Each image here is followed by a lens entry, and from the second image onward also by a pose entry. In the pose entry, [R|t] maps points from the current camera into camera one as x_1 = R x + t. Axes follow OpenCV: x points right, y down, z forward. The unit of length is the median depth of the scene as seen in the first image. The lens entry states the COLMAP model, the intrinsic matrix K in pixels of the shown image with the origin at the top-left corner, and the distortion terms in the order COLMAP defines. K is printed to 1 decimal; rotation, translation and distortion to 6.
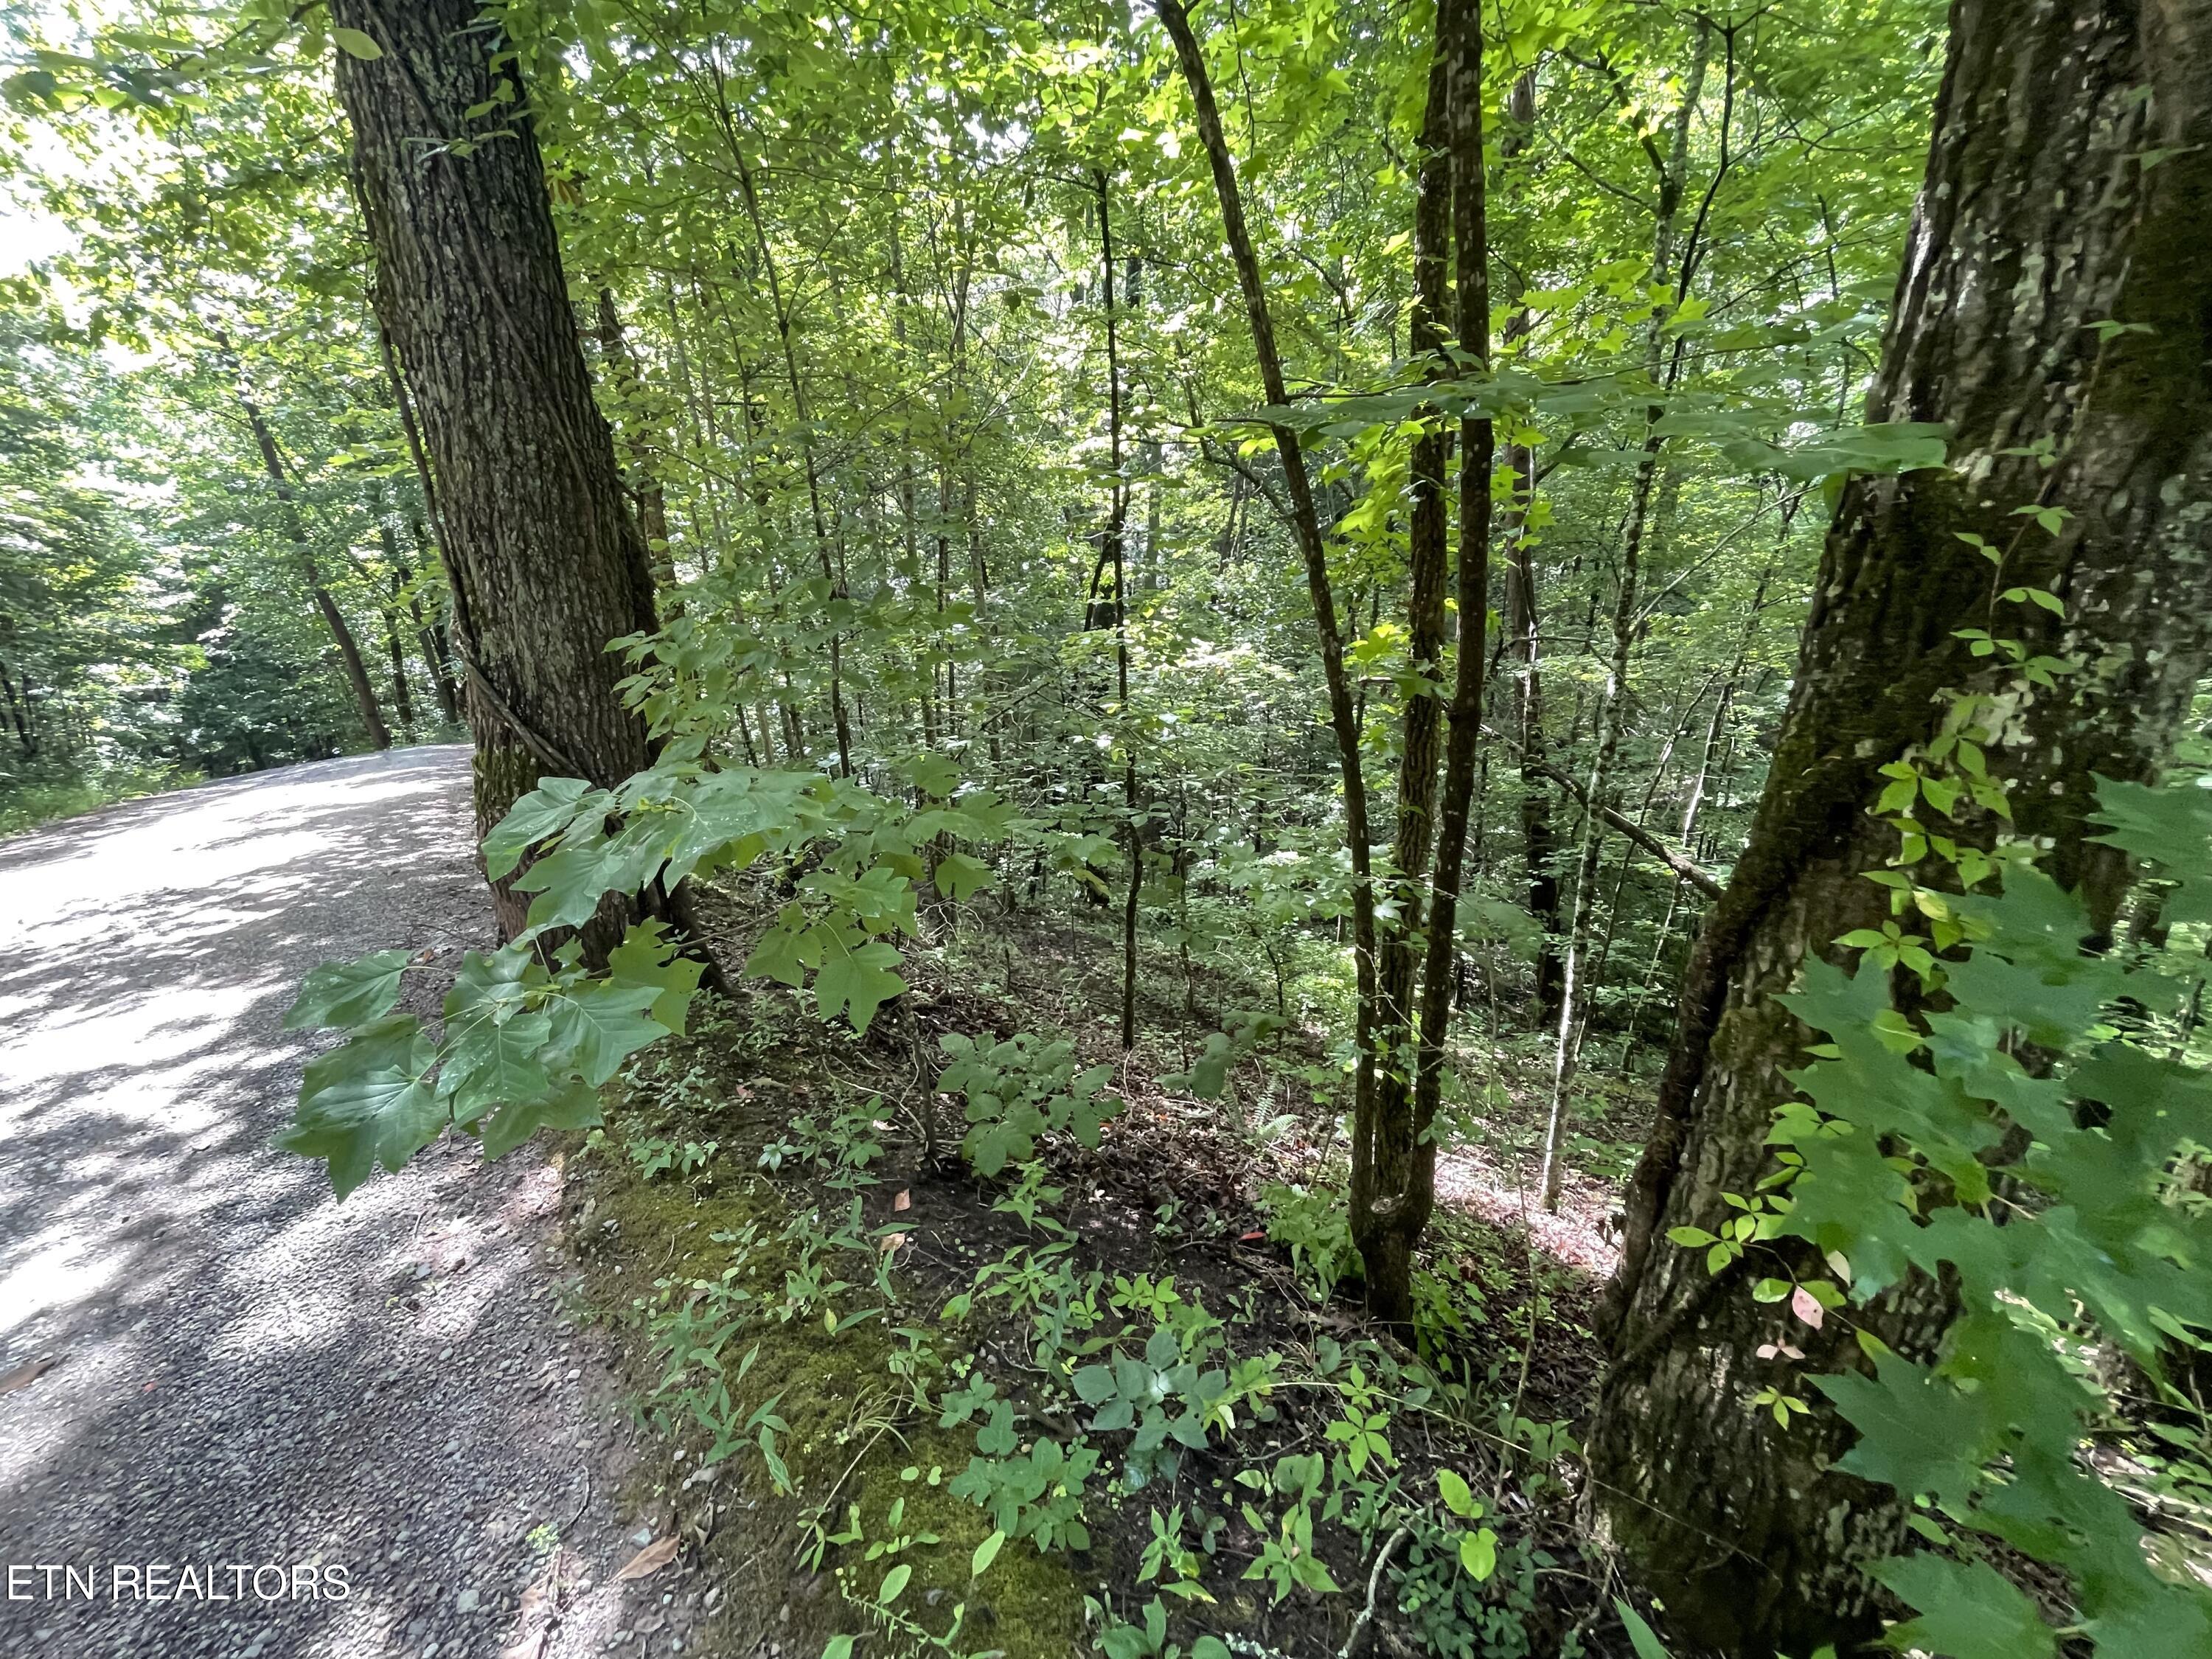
lens RADIAL K [[900.4, 0, 1102.0], [0, 900.4, 824.1], [0, 0, 1]] dist [-0.004067, 0.001509]
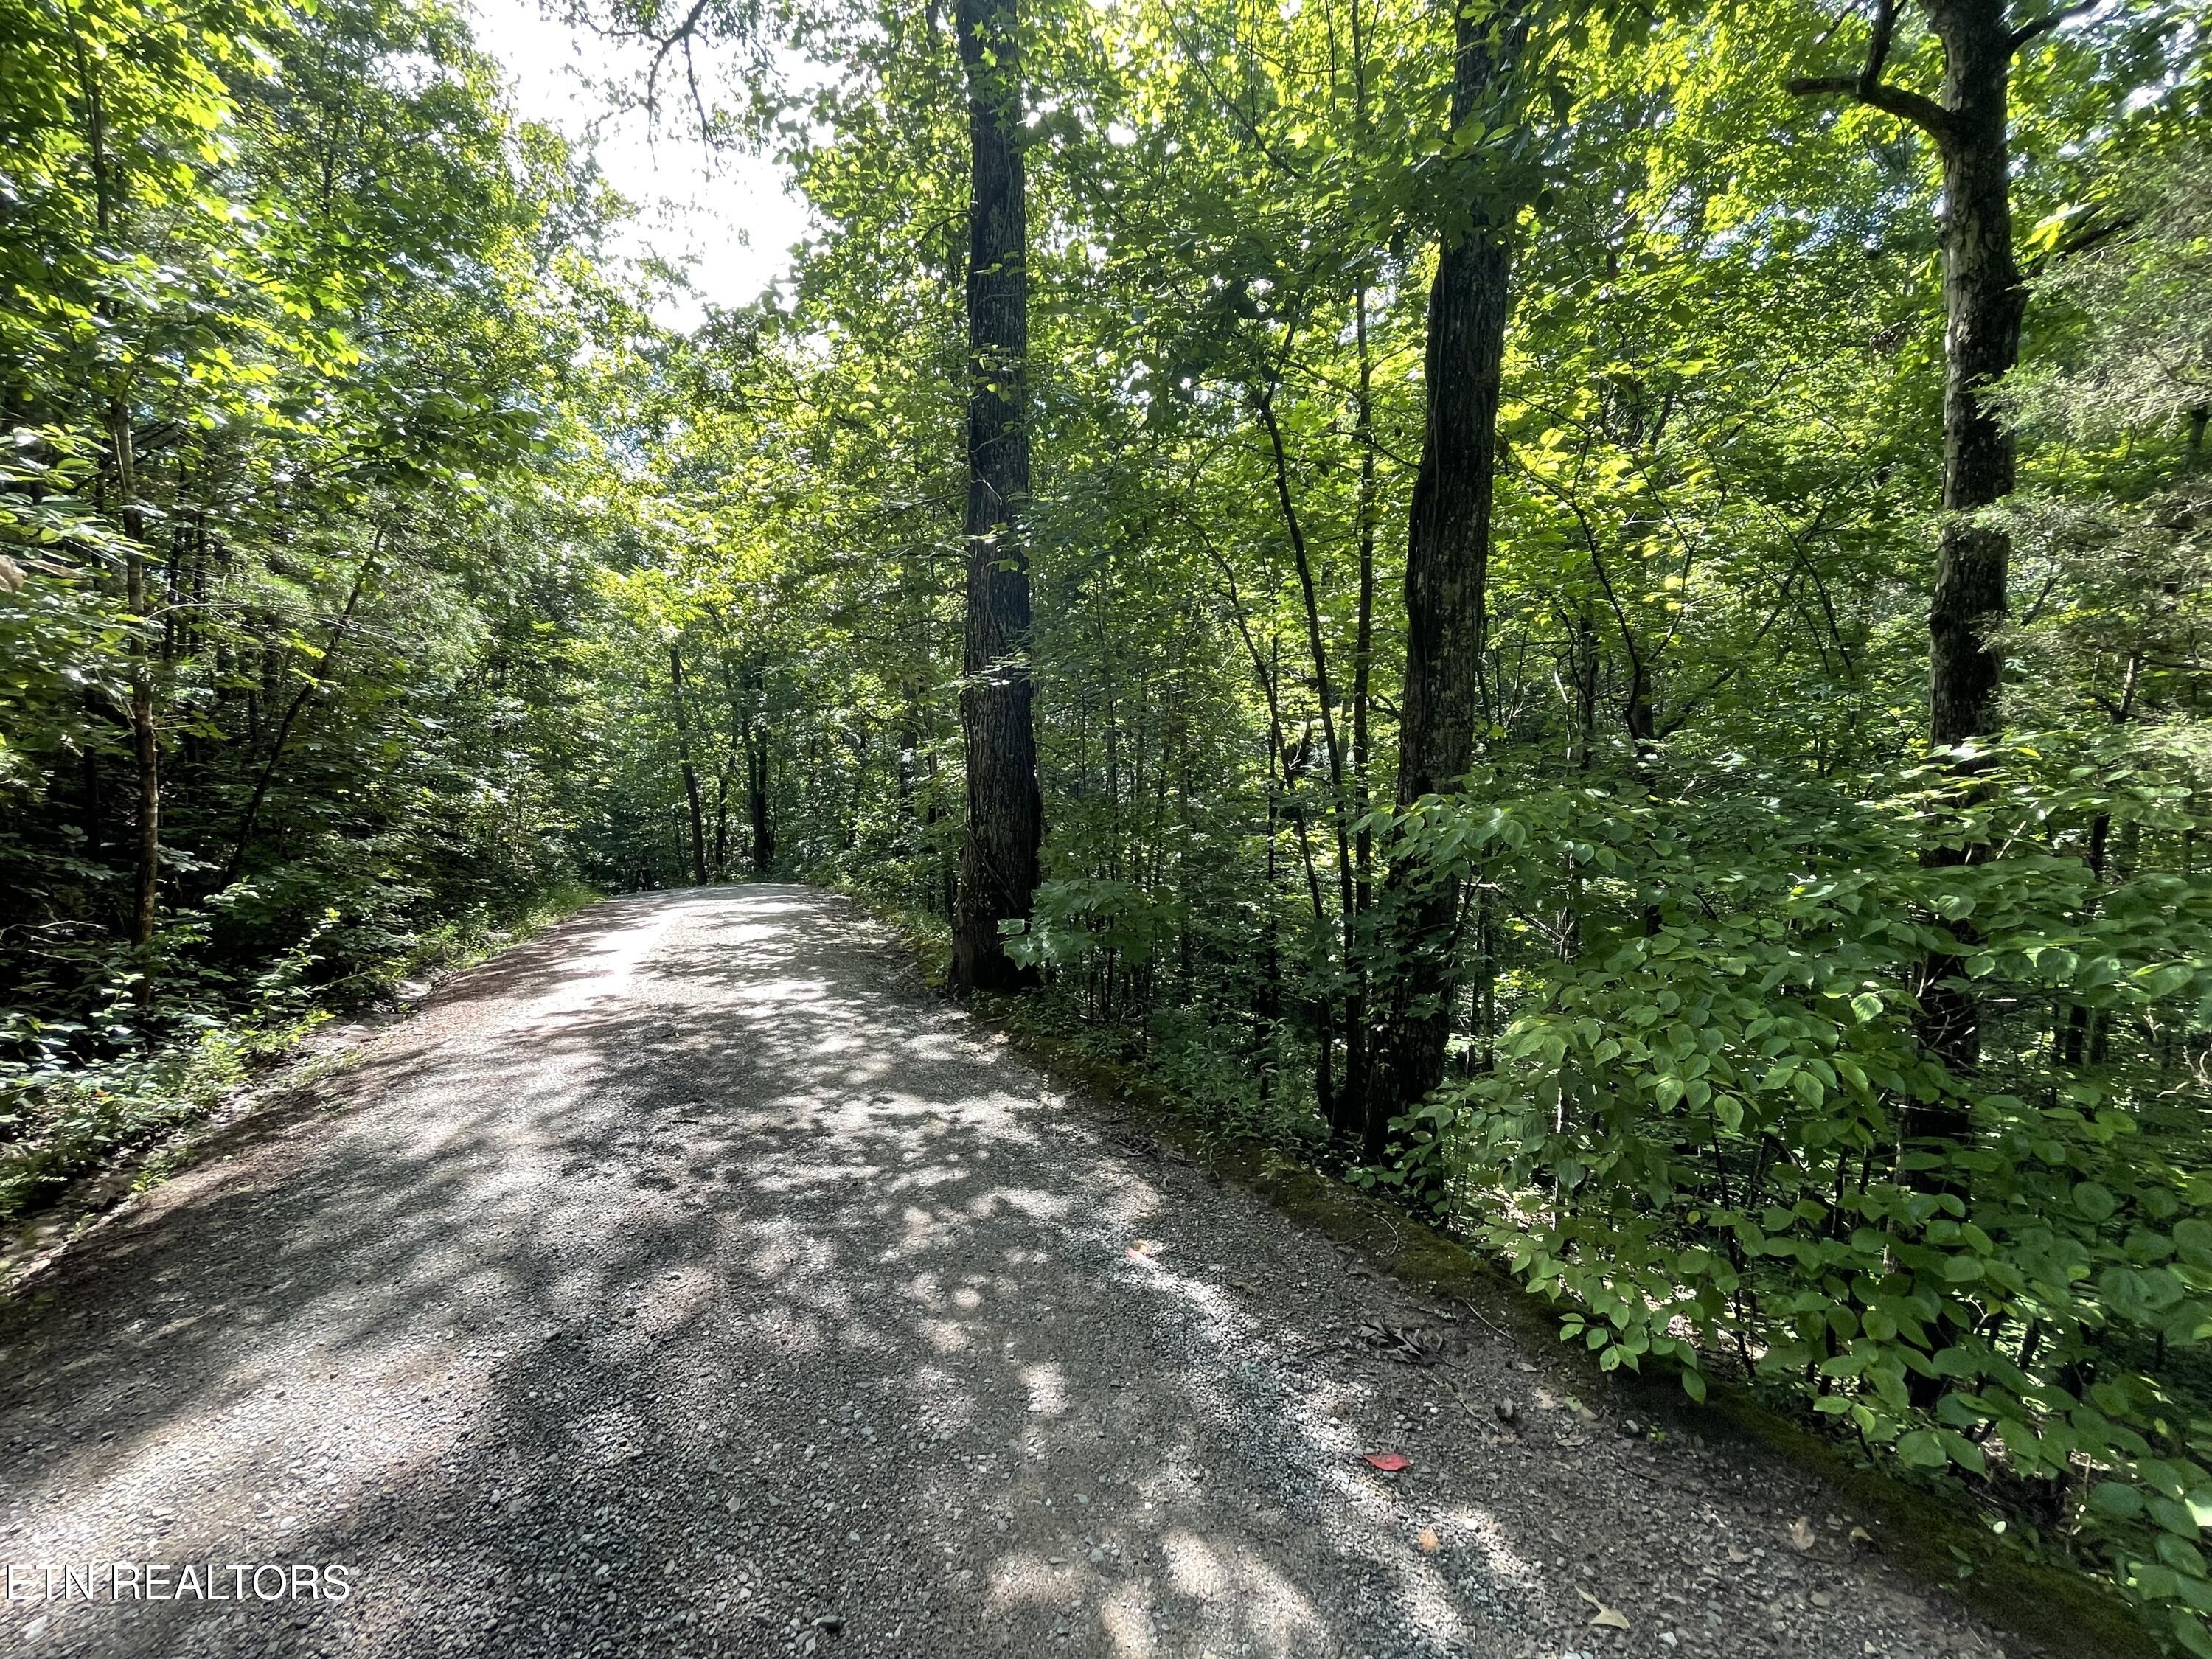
lens RADIAL K [[900.4, 0, 1105.2], [0, 900.4, 830.1], [0, 0, 1]] dist [-0.004067, 0.001509]
pose [[0.975180, 0.064333, -0.211859, 0.124429], [-0.105492, 0.976271, -0.189122, 0.187433], [0.194665, 0.206778, 0.958827, -1.053863]]
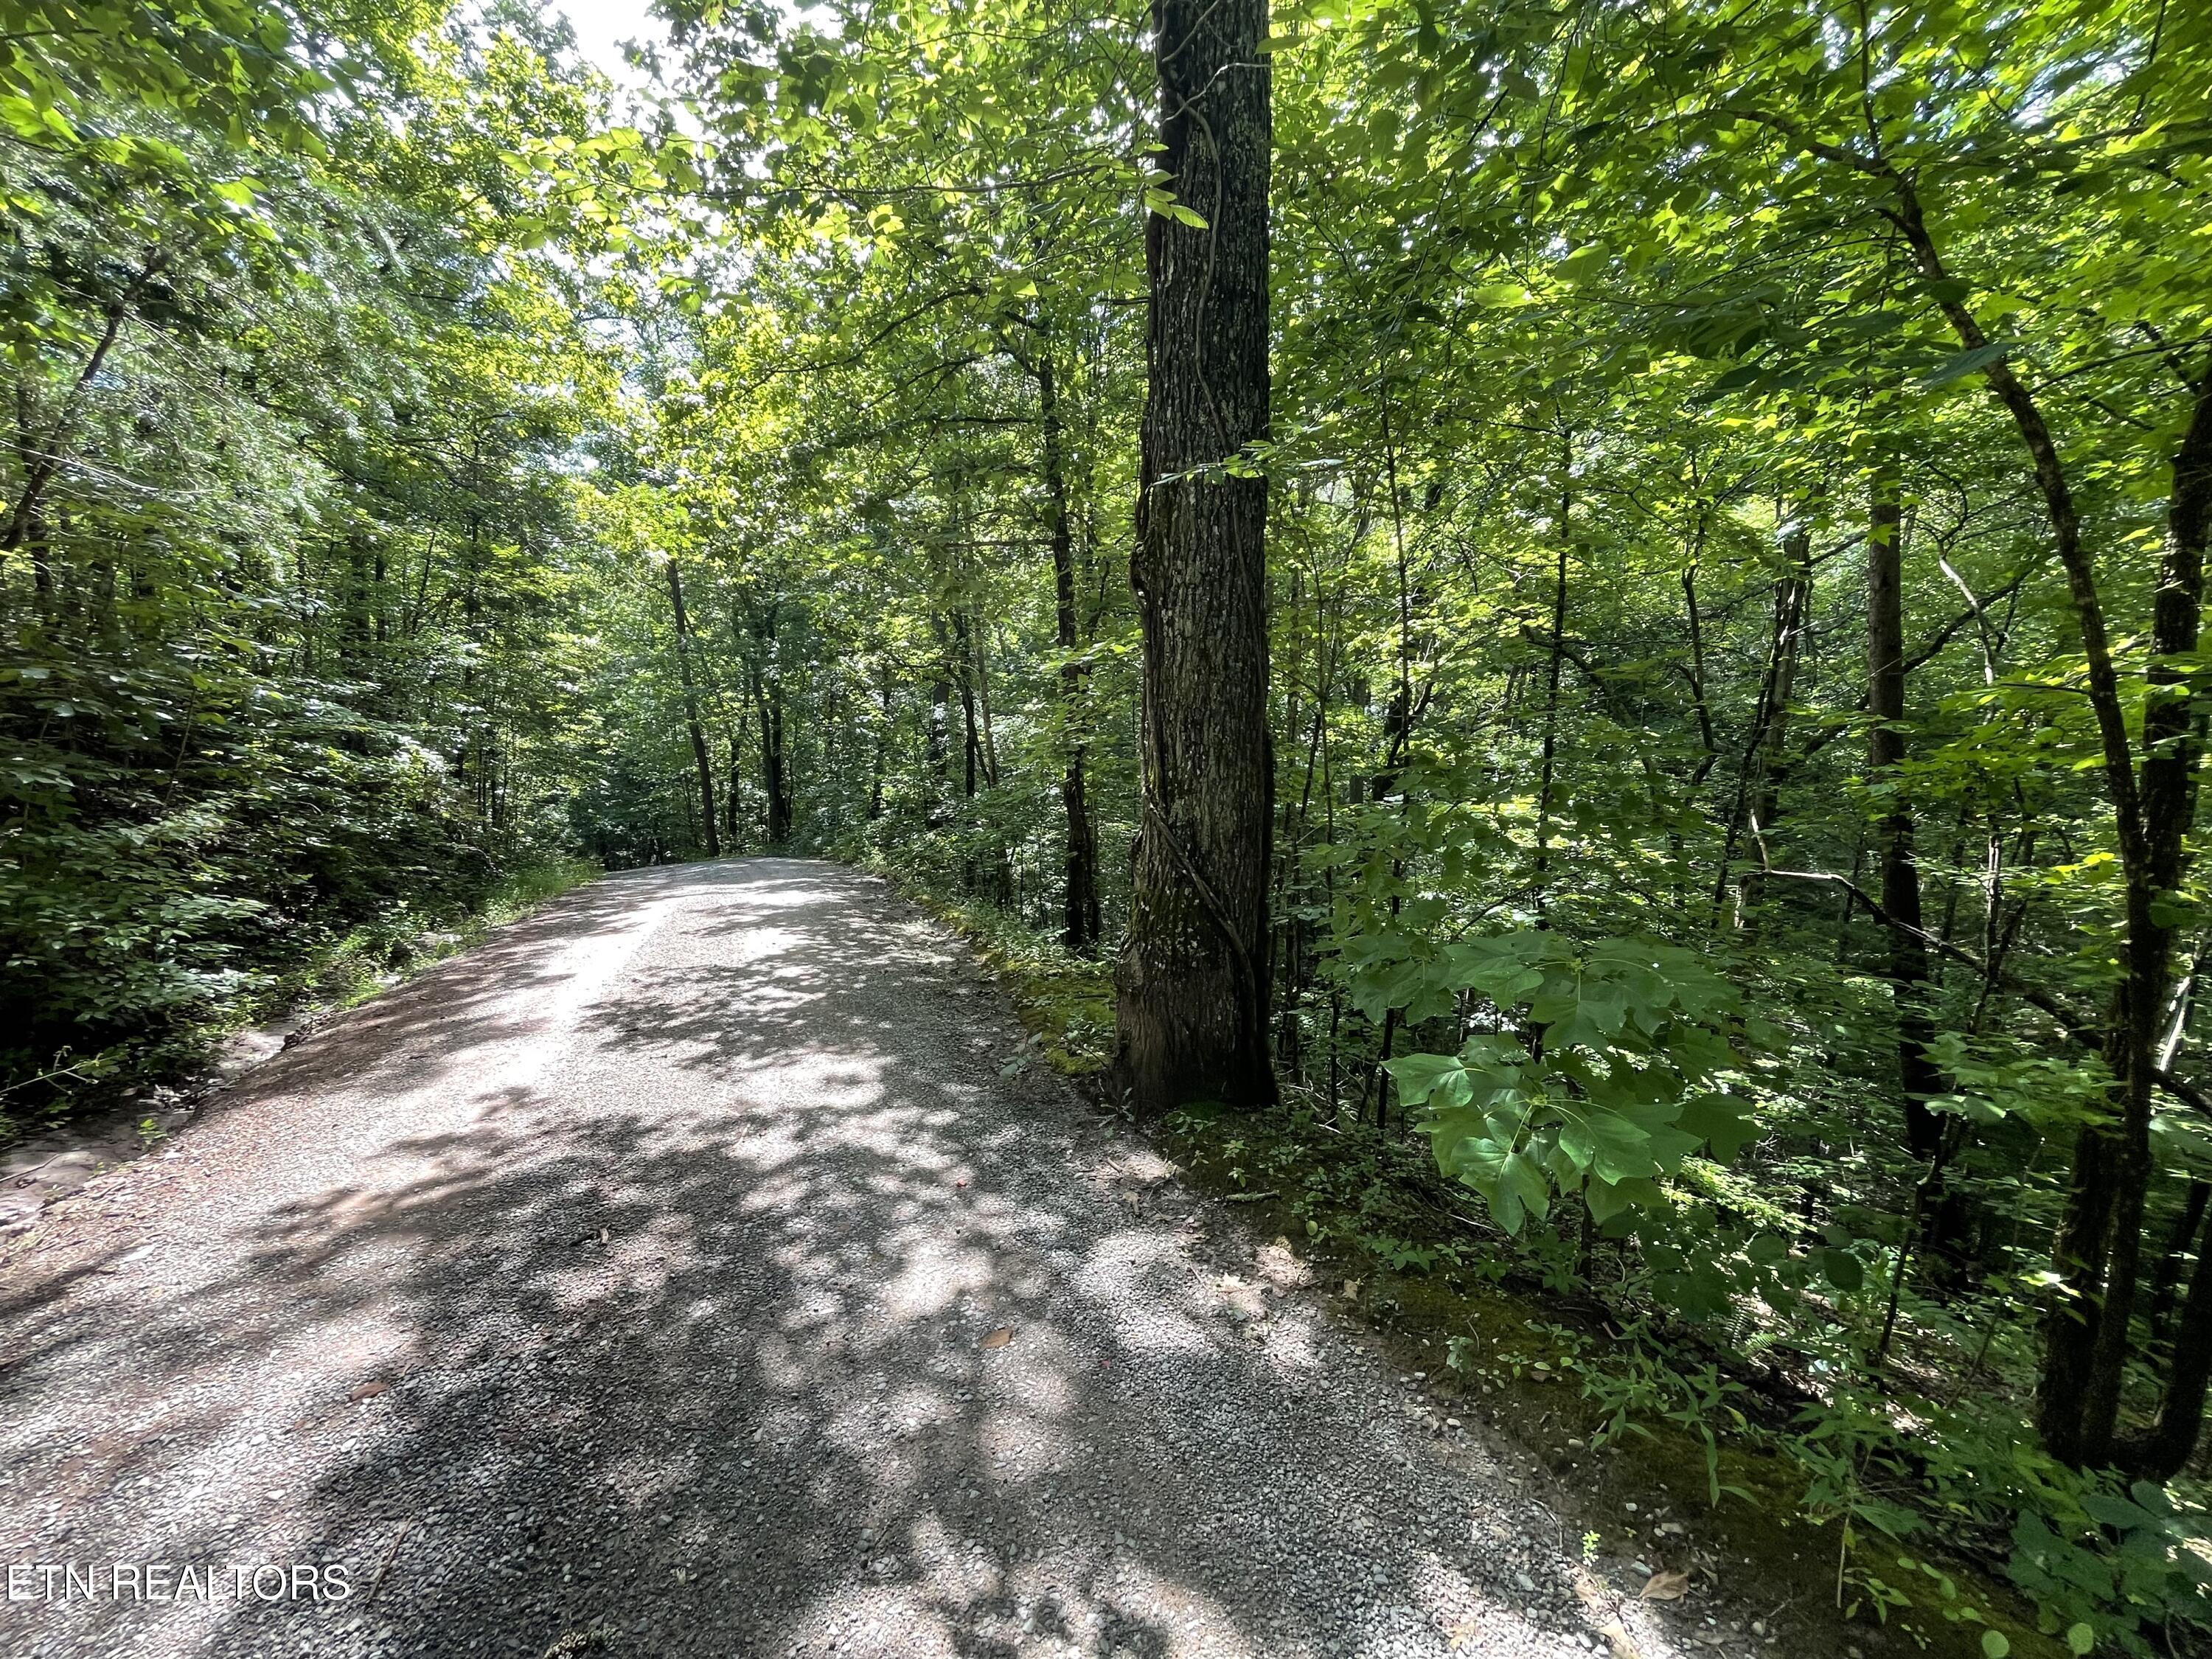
lens RADIAL K [[900.4, 0, 1104.5], [0, 900.4, 824.9], [0, 0, 1]] dist [-0.004067, 0.001509]
pose [[0.971847, 0.065923, -0.226201, -0.419036], [-0.102048, 0.983110, -0.151924, 0.024617], [0.212365, 0.170730, 0.962160, -0.215099]]
